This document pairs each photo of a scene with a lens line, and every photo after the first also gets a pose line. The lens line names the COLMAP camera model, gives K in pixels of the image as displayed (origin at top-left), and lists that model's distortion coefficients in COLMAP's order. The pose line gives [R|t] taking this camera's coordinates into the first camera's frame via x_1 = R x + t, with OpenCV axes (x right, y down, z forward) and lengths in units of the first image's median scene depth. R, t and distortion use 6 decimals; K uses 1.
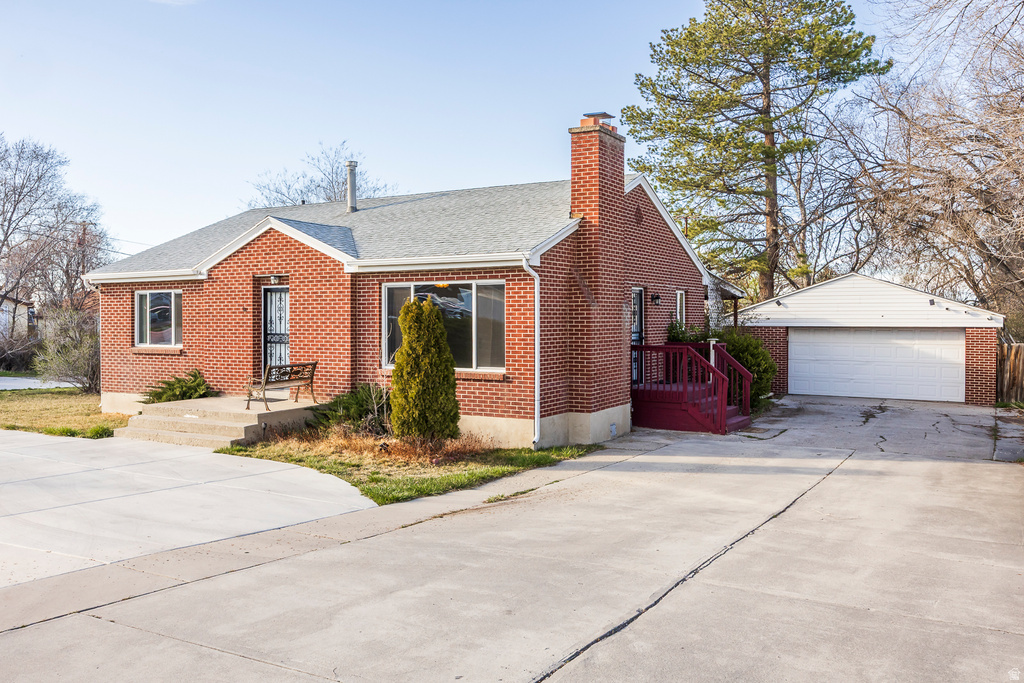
lens RADIAL K [[847.4, 0, 508.1], [0, 847.4, 324.3], [0, 0, 1]] dist [-0.005834, 0.000928]
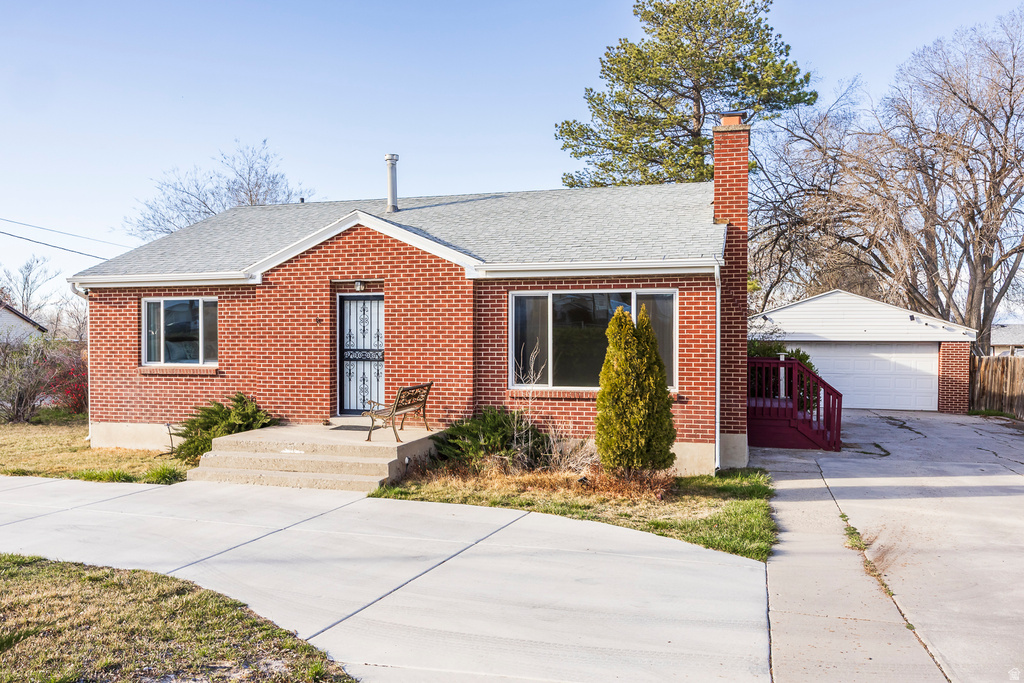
lens RADIAL K [[812.7, 0, 512.0], [0, 812.7, 341.5], [0, 0, 1]] dist [-0.001336, -0.005648]
pose [[0.971254, -0.001108, 0.238043, -0.289856], [0.000293, 0.999994, 0.003459, 0.000282], [-0.238046, -0.003290, 0.971248, 0.156527]]
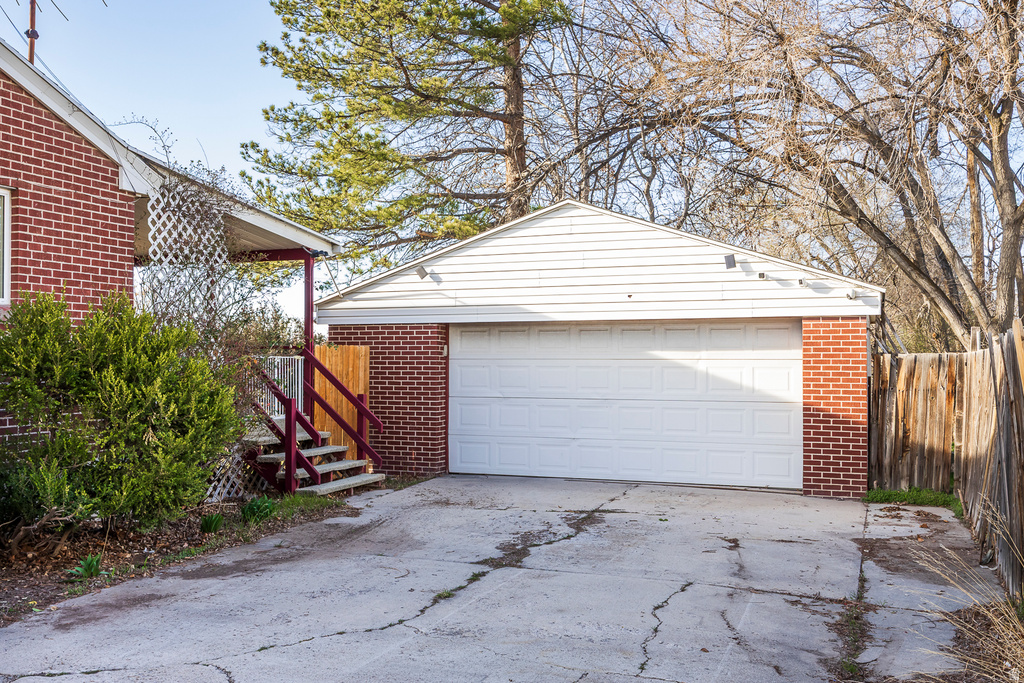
lens RADIAL K [[989.3, 0, 512.9], [0, 989.3, 355.9], [0, 0, 1]] dist [-0.006532, 0.013334]
pose [[0.985223, -0.000360, 0.171276, 0.377745], [0.002294, 0.999936, -0.011092, 0.035123], [-0.171261, 0.011321, 0.985161, 0.645125]]
